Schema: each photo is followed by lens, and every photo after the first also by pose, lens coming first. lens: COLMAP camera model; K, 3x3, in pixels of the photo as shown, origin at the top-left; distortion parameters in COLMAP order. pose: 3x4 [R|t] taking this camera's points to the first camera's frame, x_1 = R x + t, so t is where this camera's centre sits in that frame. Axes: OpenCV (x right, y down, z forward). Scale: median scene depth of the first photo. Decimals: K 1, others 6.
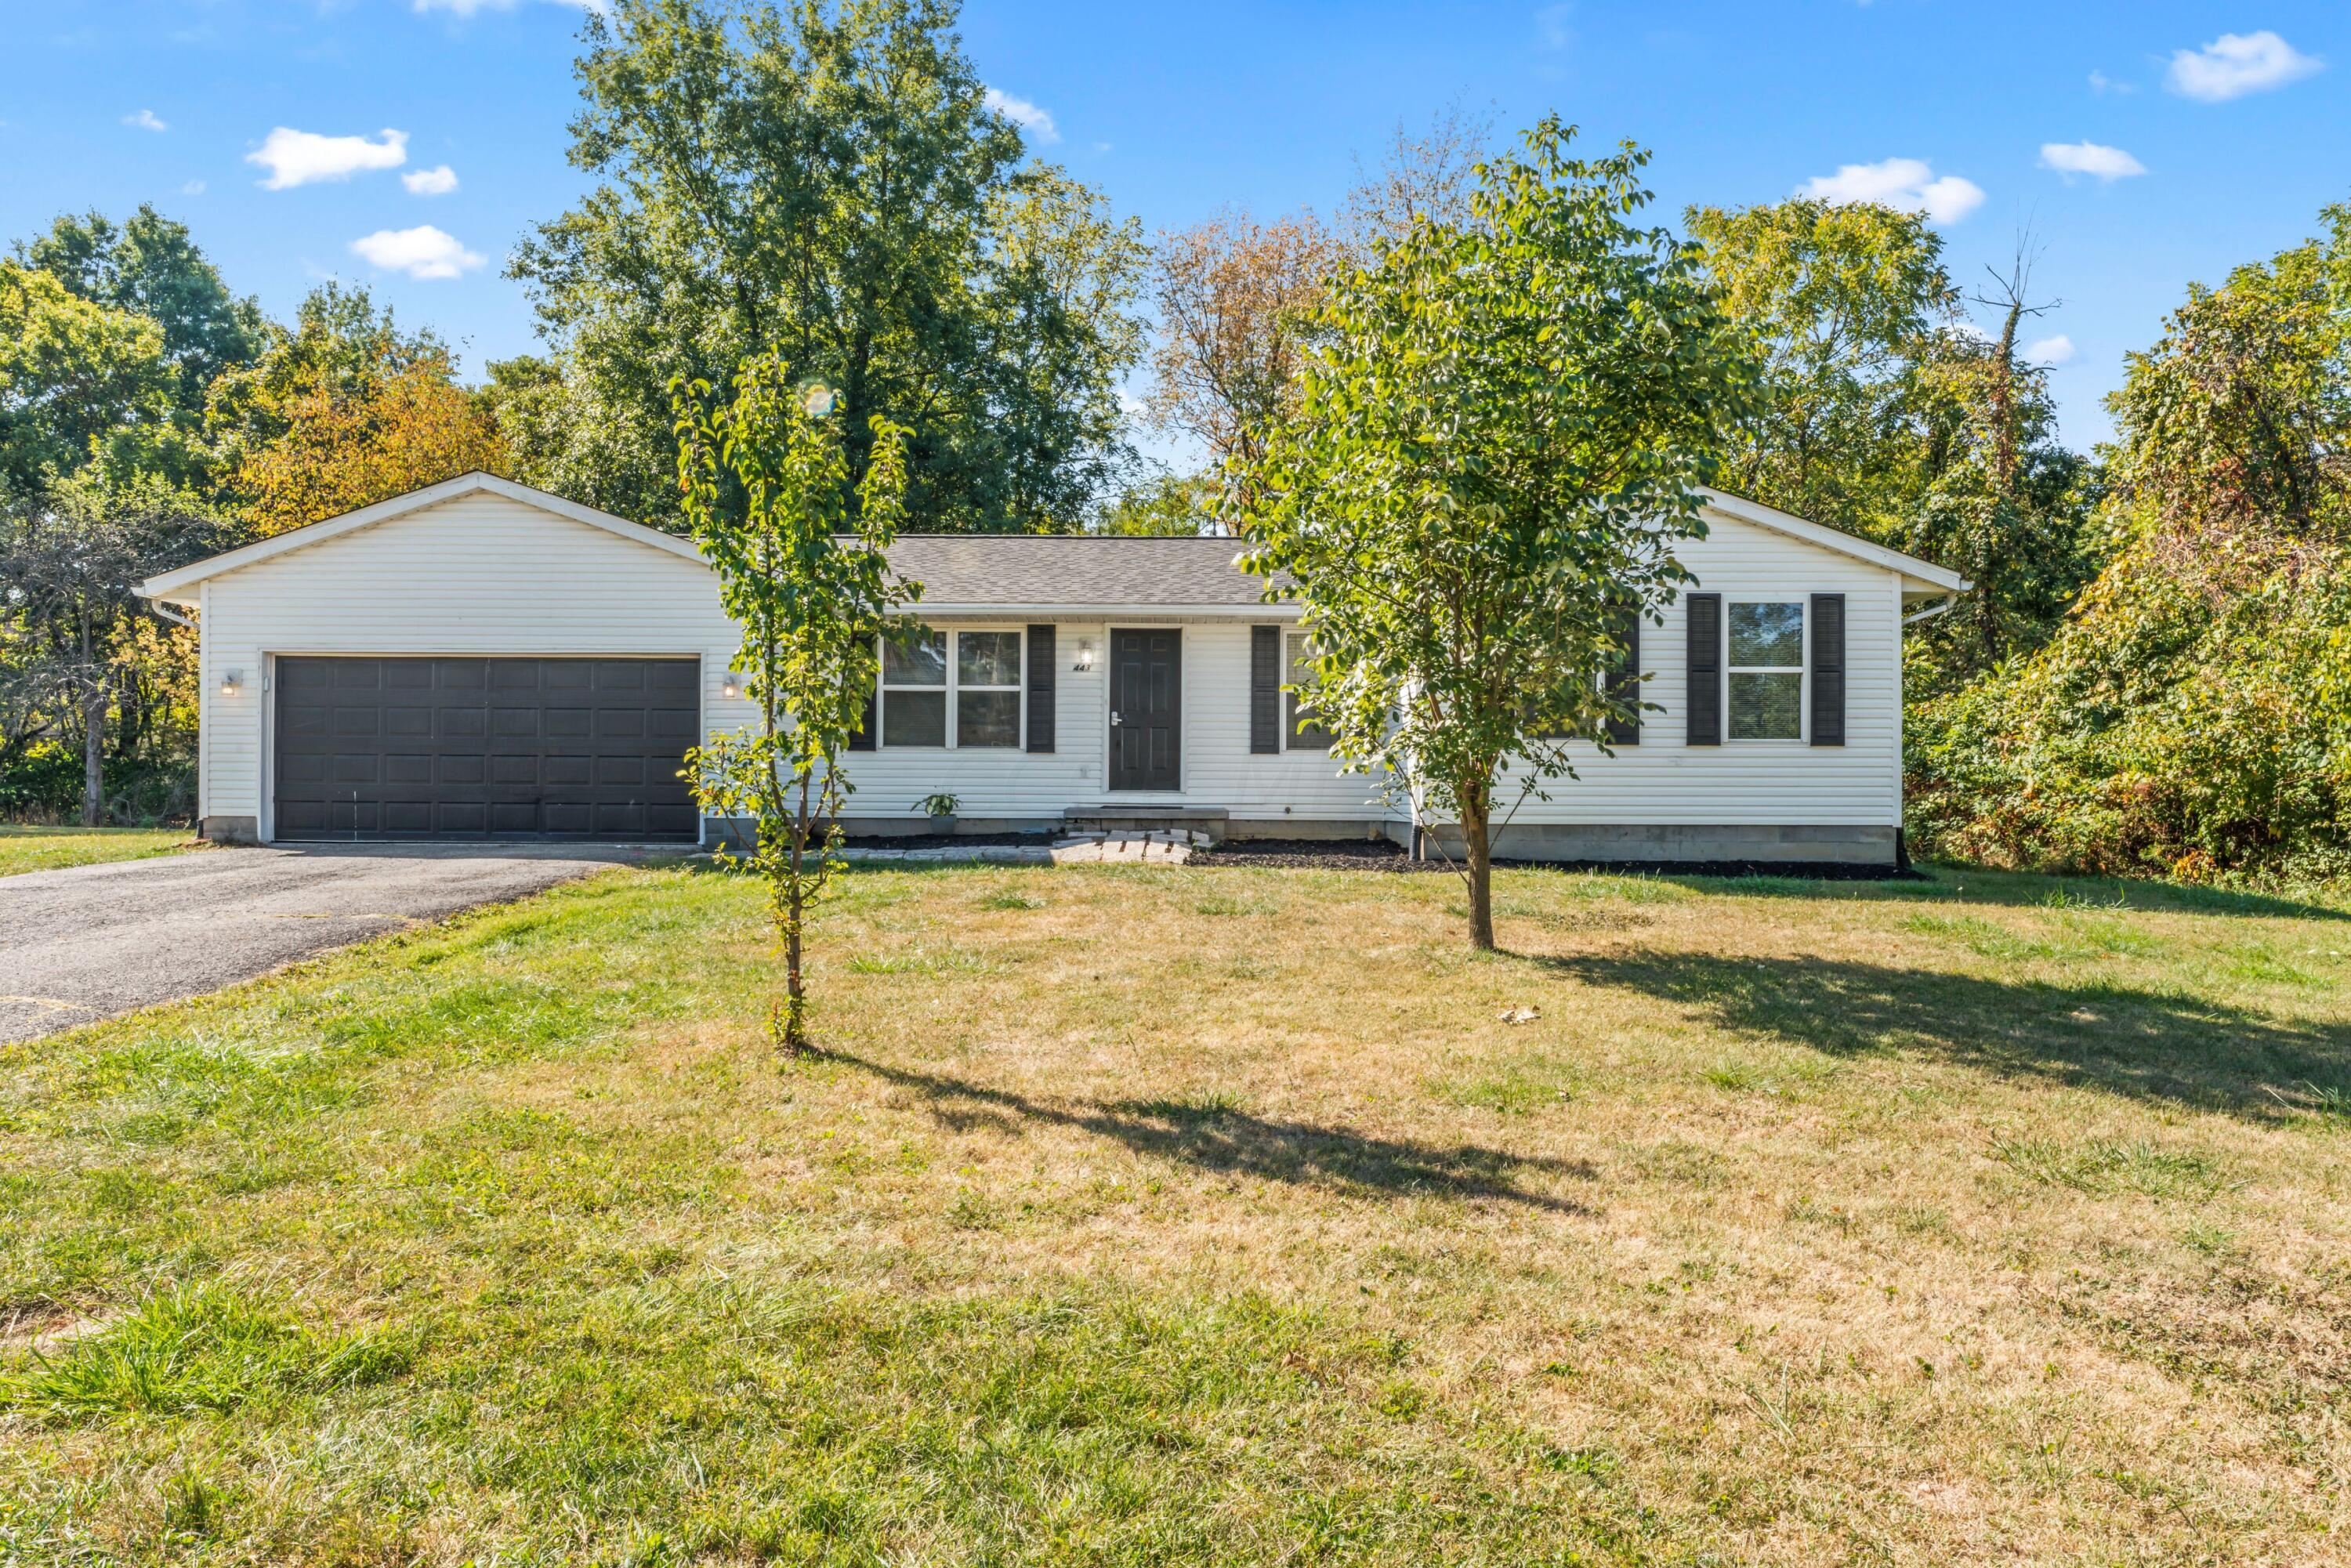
lens RADIAL K [[1558.6, 0, 1176.7], [0, 1558.6, 812.2], [0, 0, 1]] dist [-0.001671, 0.003809]
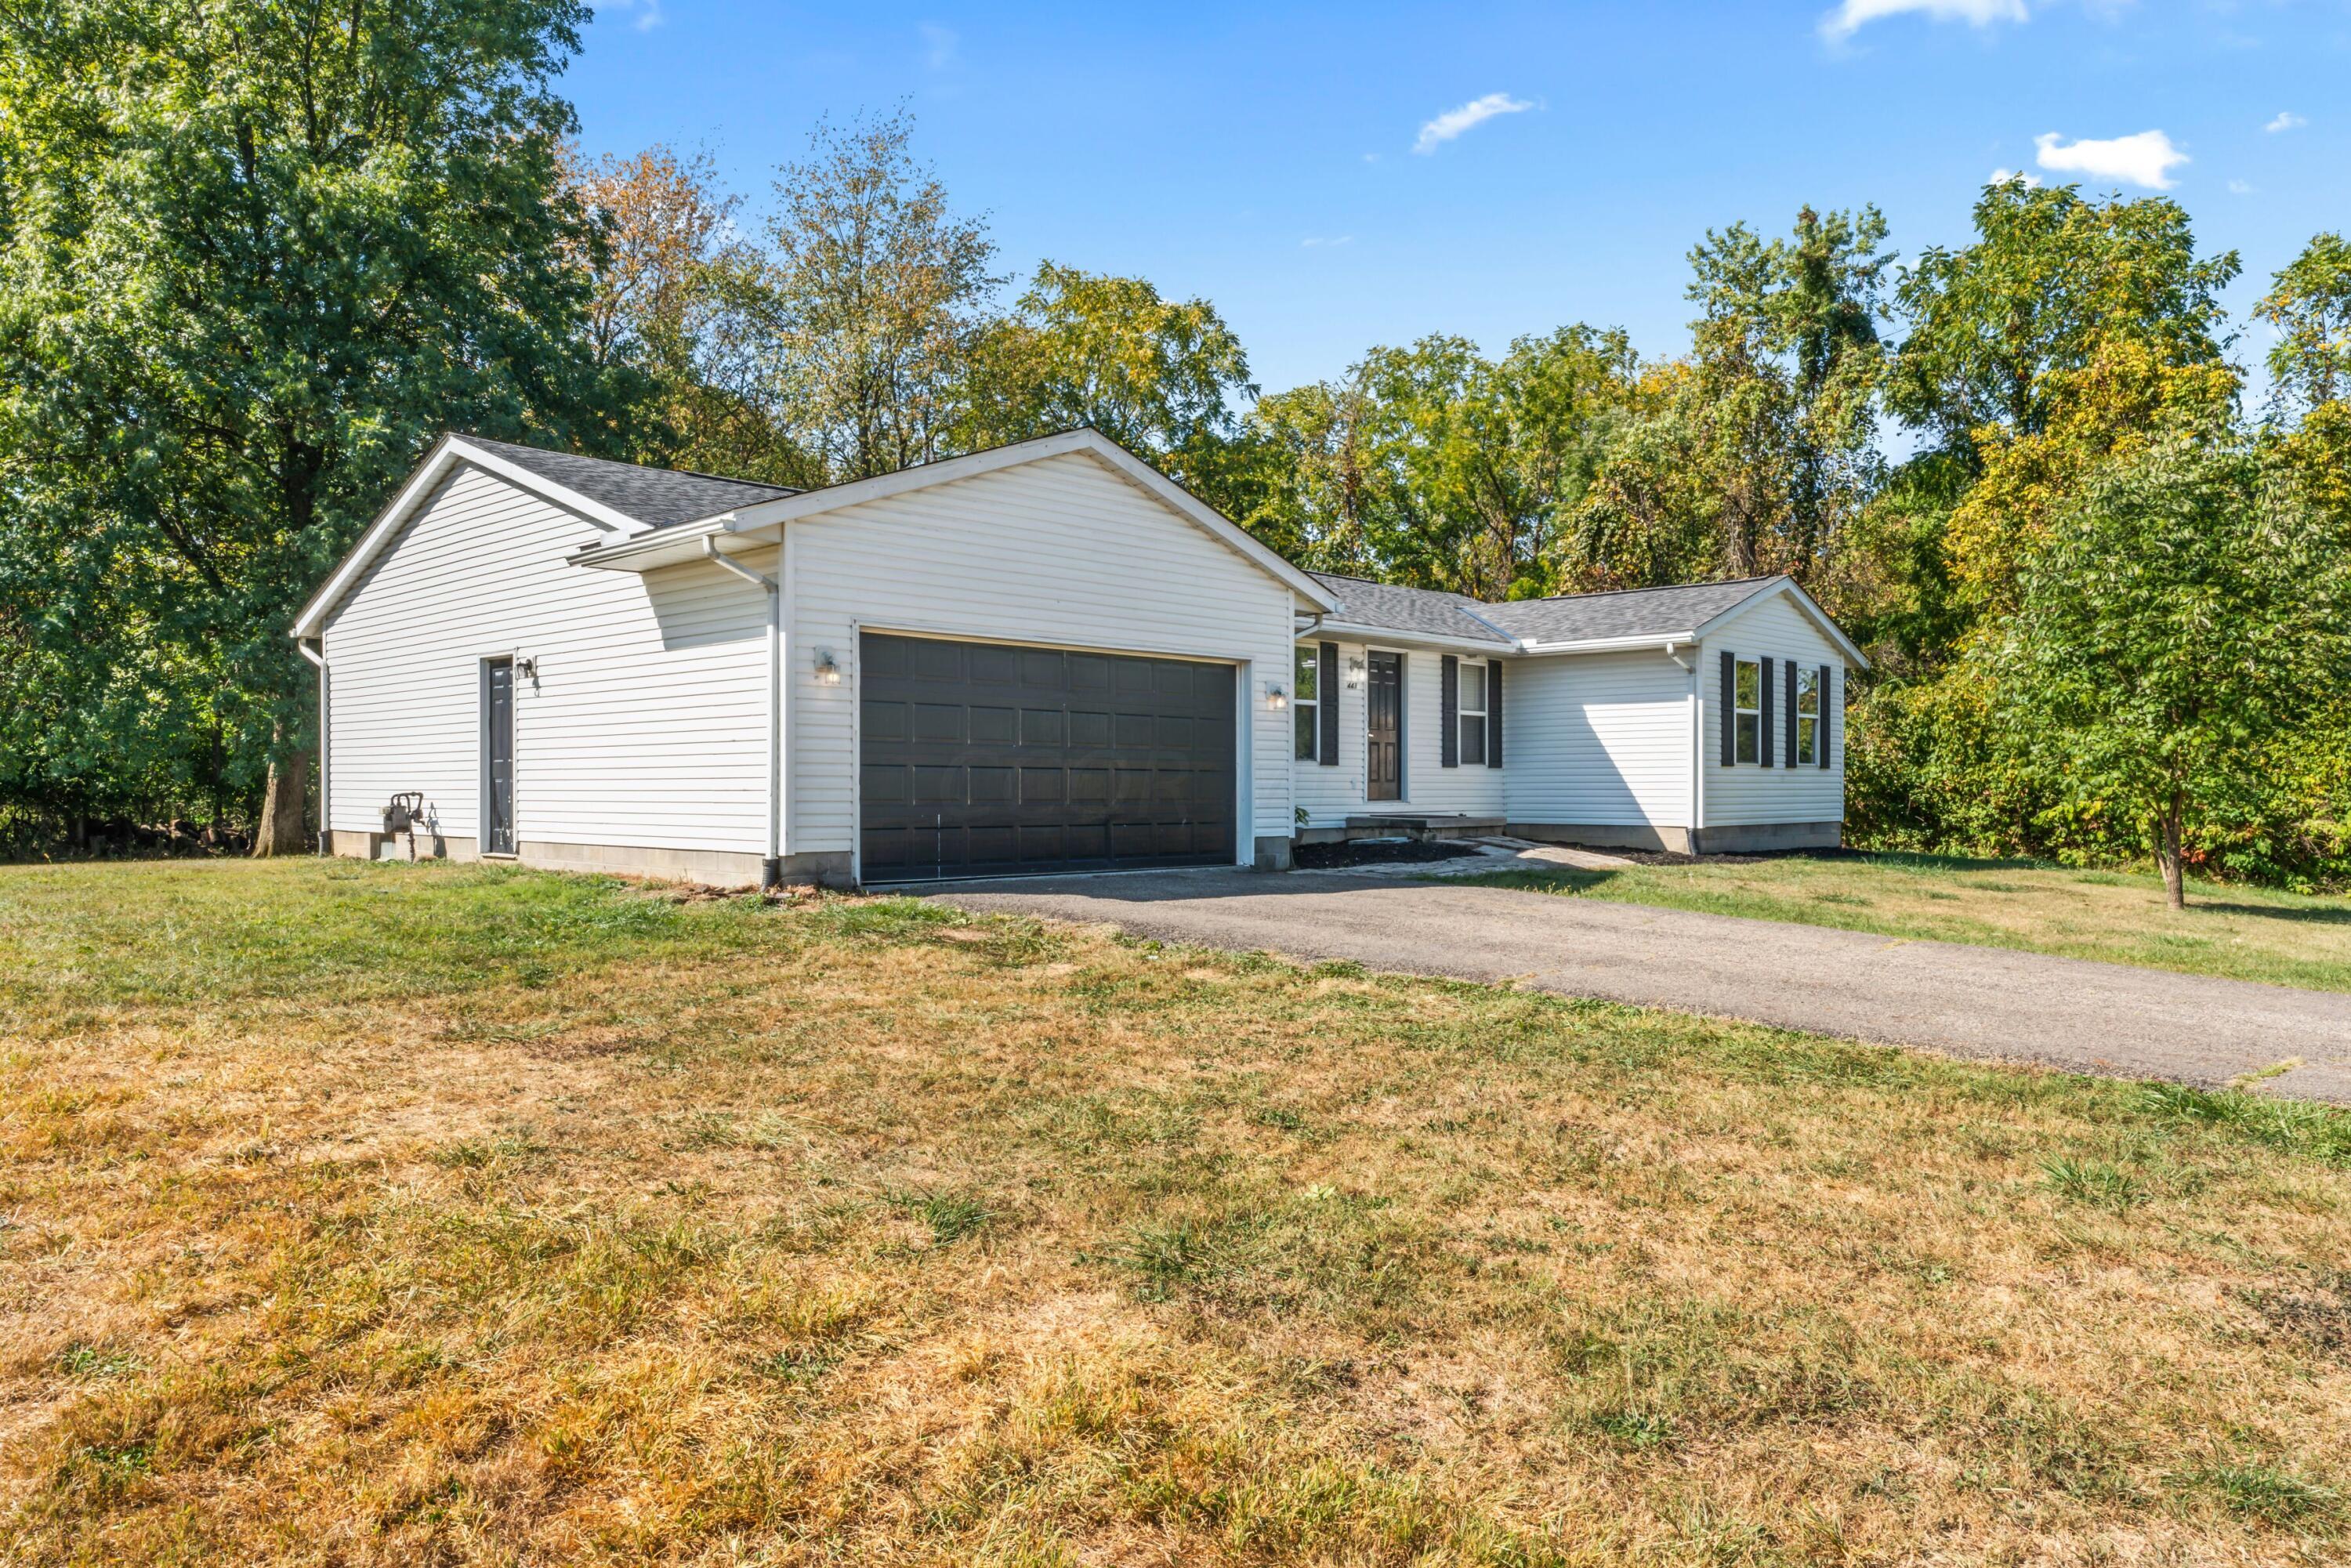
lens RADIAL K [[1558.6, 0, 1176.7], [0, 1558.6, 812.2], [0, 0, 1]] dist [-0.001671, 0.003809]
pose [[0.671819, -0.014447, 0.740574, -0.927420], [0.006781, 0.999888, 0.013354, -0.021893], [-0.740684, -0.003950, 0.671842, 0.374761]]
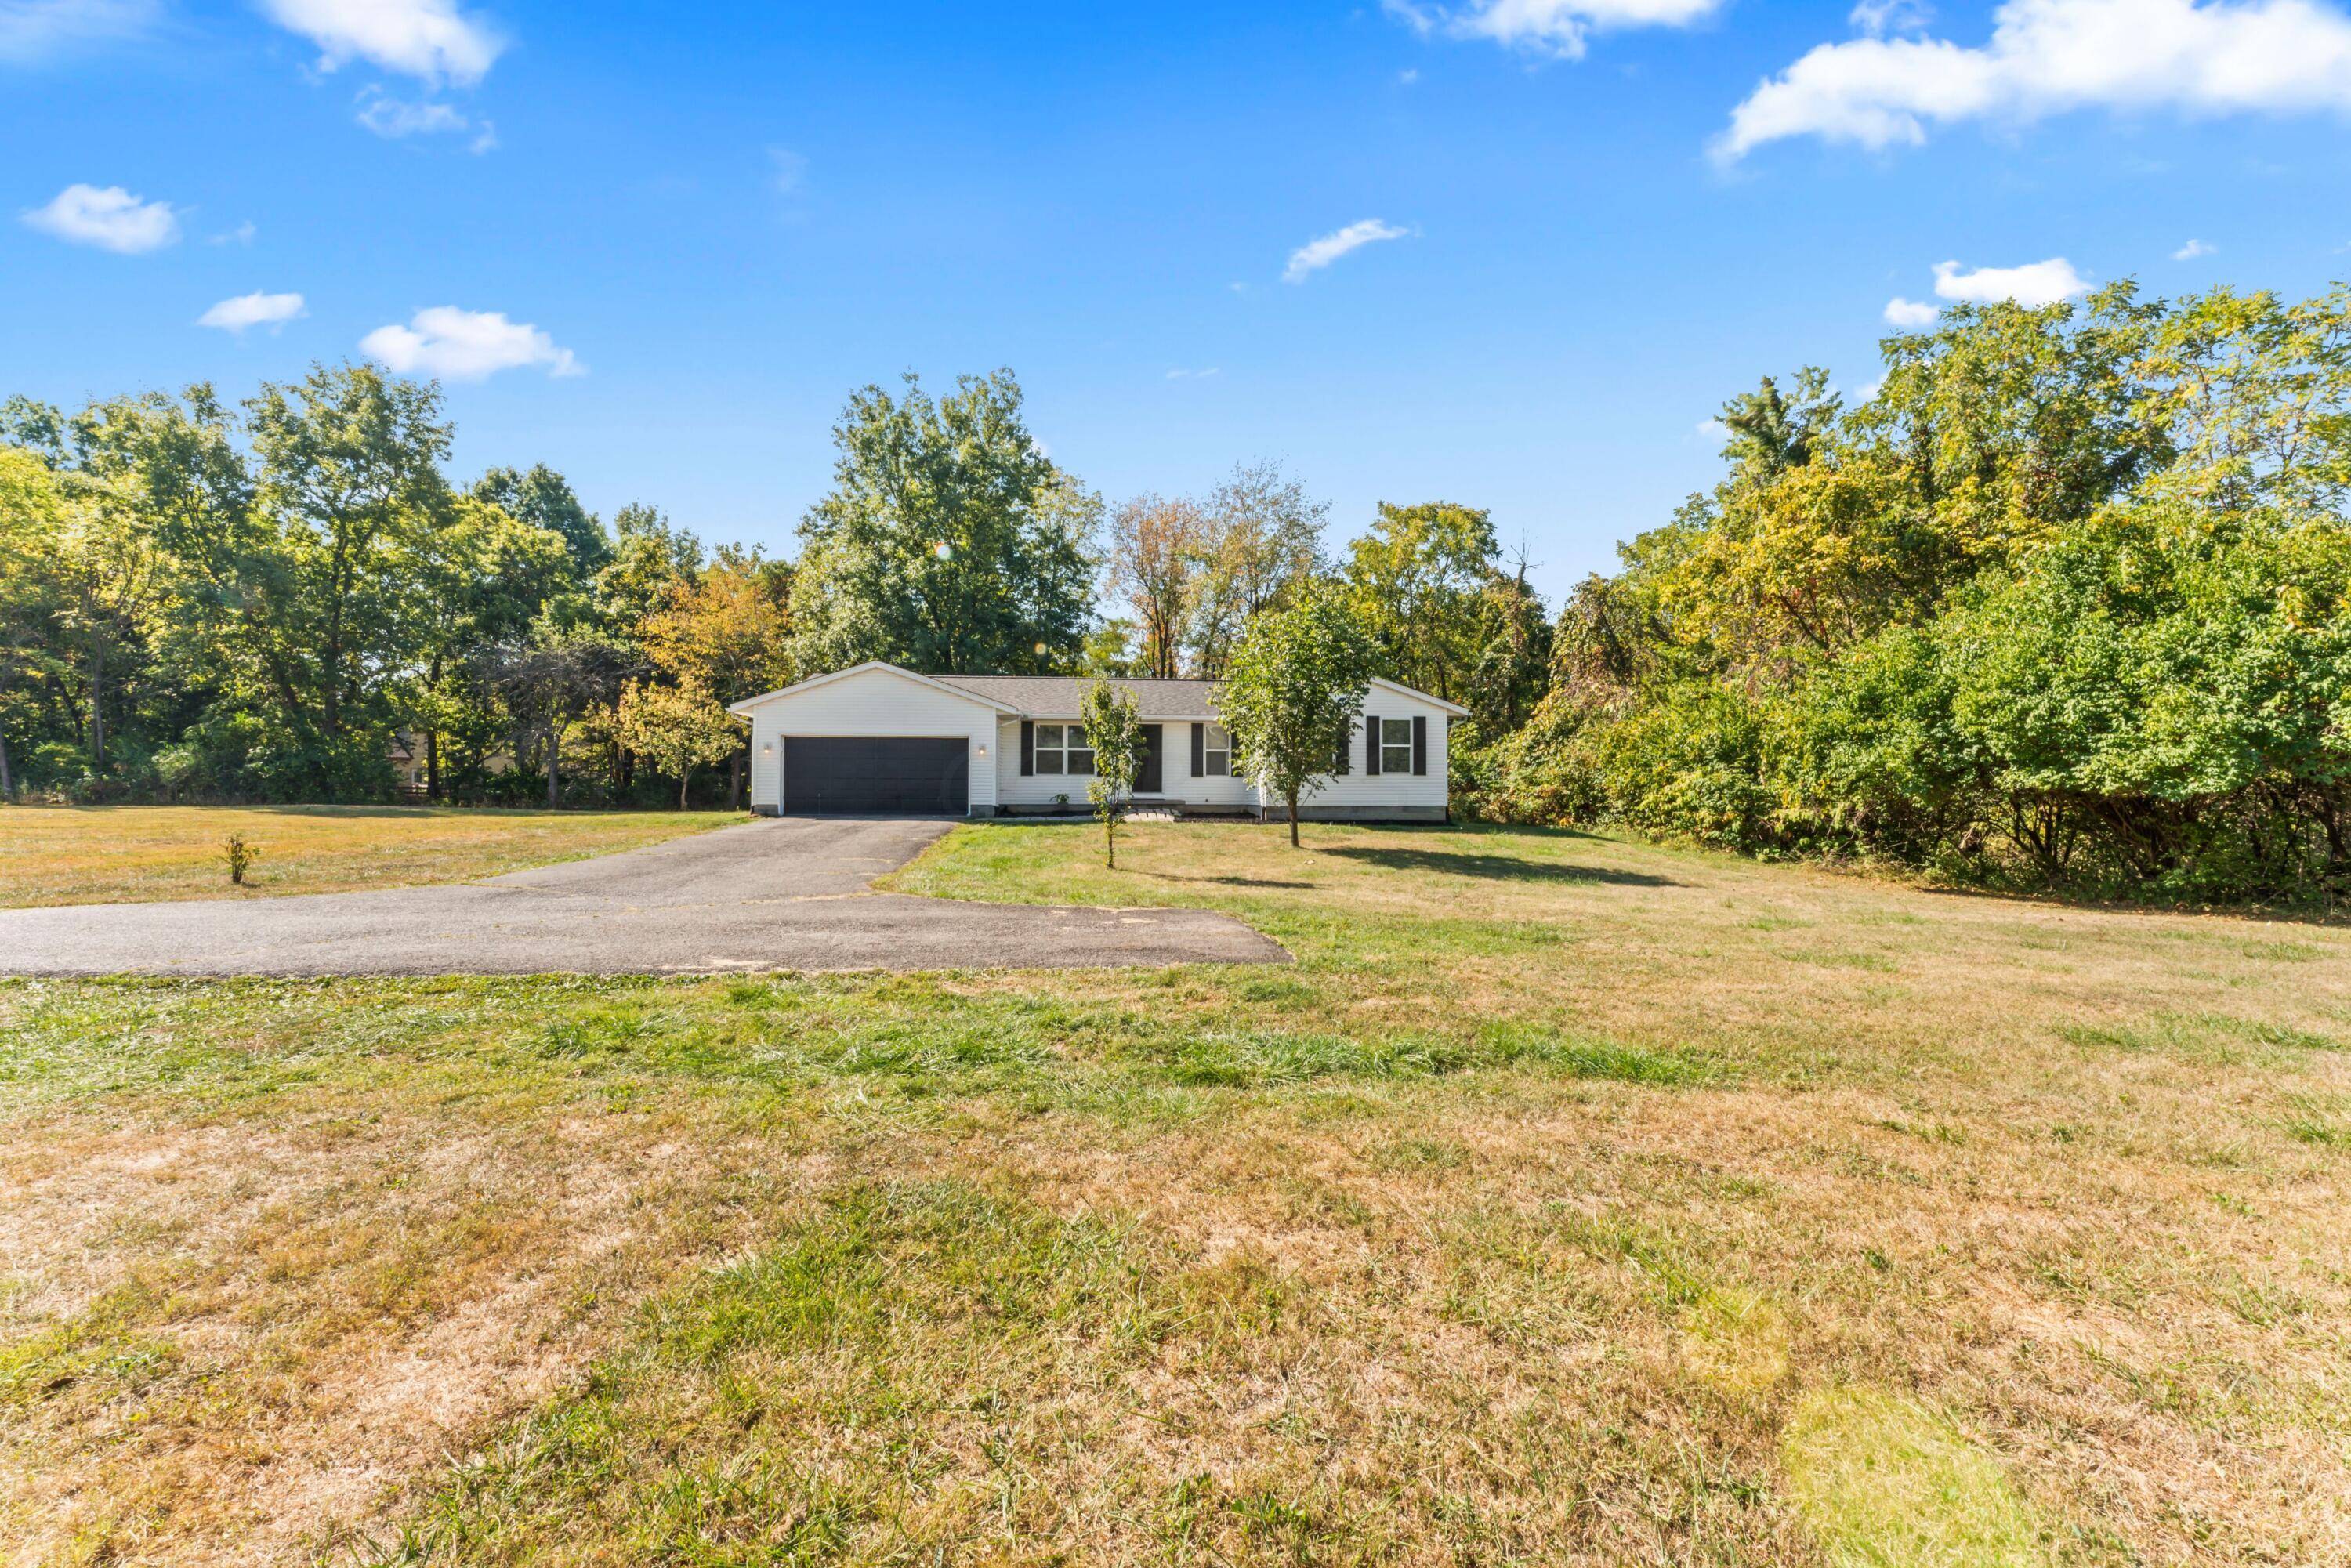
lens RADIAL K [[940.4, 0, 1178.0], [0, 940.4, 786.8], [0, 0, 1]] dist [0.007944, 0.000009]
pose [[0.995288, -0.002013, 0.096945, -0.113918], [0.003374, 0.999898, -0.013873, -0.002239], [-0.096907, 0.014135, 0.995193, -0.436940]]
